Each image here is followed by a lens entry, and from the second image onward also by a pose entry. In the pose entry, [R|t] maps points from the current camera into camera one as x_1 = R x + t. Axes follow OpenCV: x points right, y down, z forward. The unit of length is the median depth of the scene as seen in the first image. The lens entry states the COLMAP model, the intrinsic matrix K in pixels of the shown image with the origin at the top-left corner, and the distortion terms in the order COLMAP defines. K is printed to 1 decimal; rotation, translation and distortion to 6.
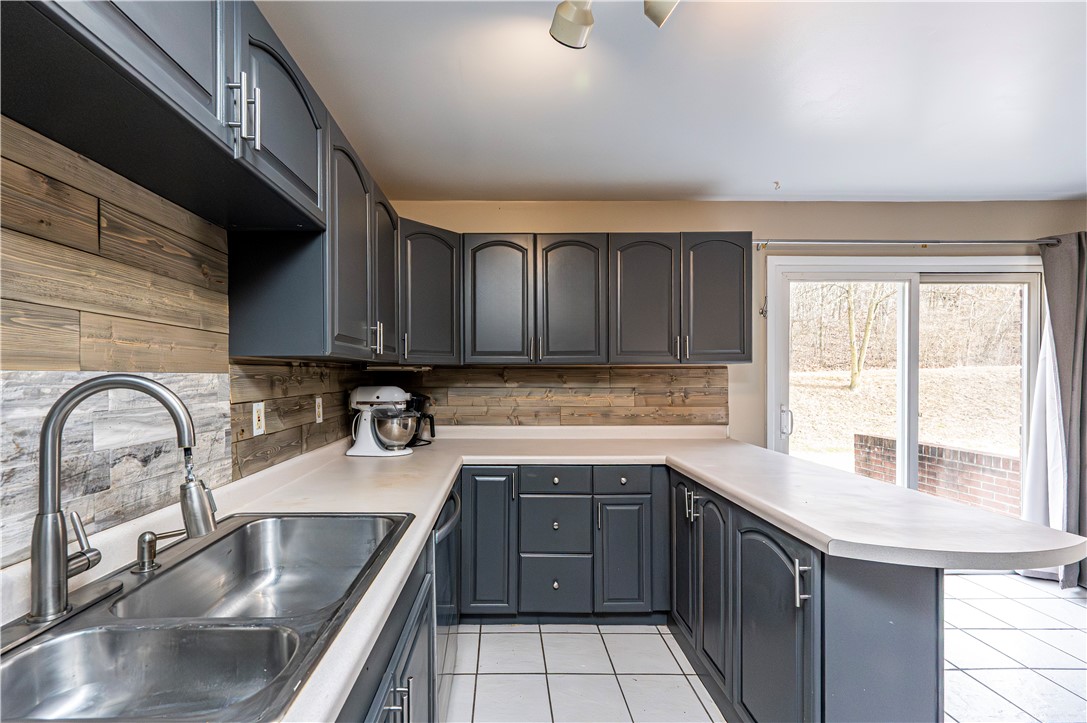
lens RADIAL K [[437.8, 0, 518.4], [0, 437.8, 378.3], [0, 0, 1]] dist [-0.003309, 0.000431]
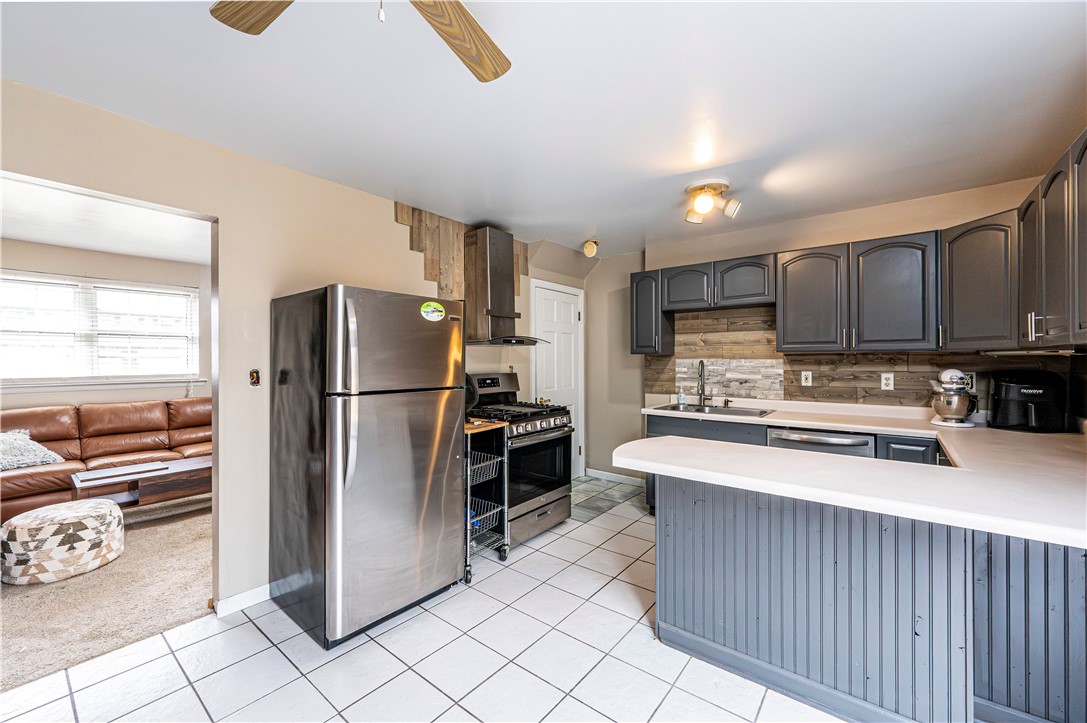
lens RADIAL K [[437.8, 0, 543.1], [0, 437.8, 361.1], [0, 0, 1]] dist [-0.003309, 0.000431]
pose [[-0.612352, 0.008911, -0.790535, 2.092376], [0.001437, 0.999947, 0.010158, -0.026233], [0.790584, 0.005084, -0.612333, 1.313202]]
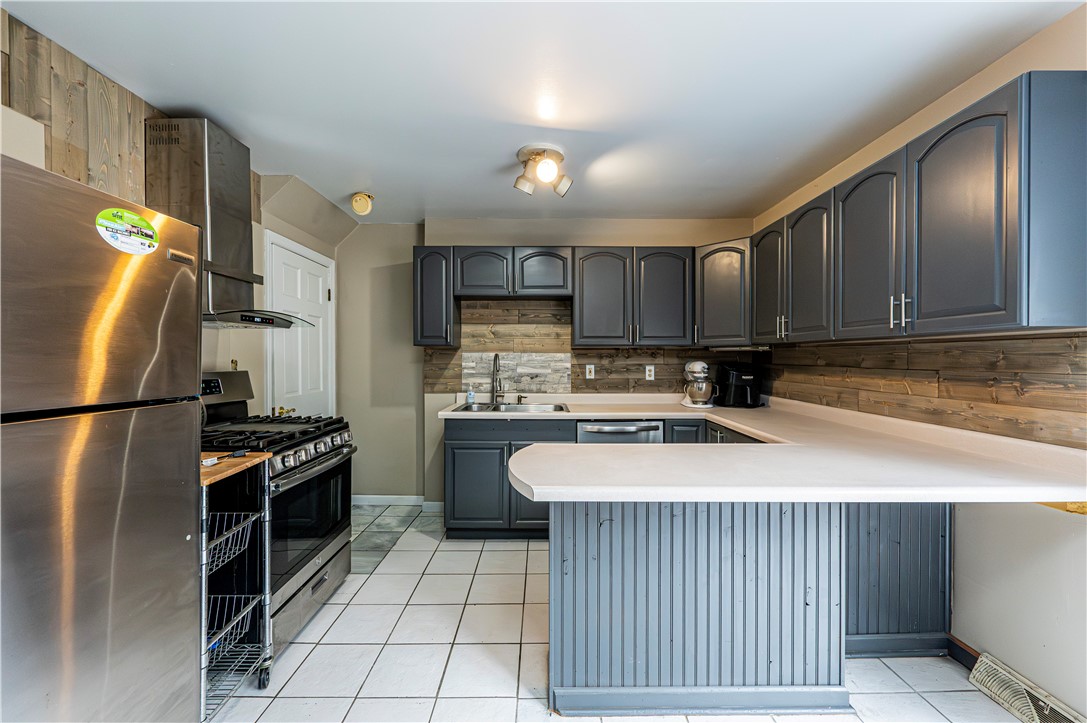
lens RADIAL K [[437.8, 0, 554.7], [0, 437.8, 363.7], [0, 0, 1]] dist [-0.003309, 0.000431]
pose [[0.024987, 0.018296, -0.999520, 1.831400], [-0.006261, 0.999816, 0.018145, 0.004431], [0.999668, 0.005805, 0.025096, 0.740583]]
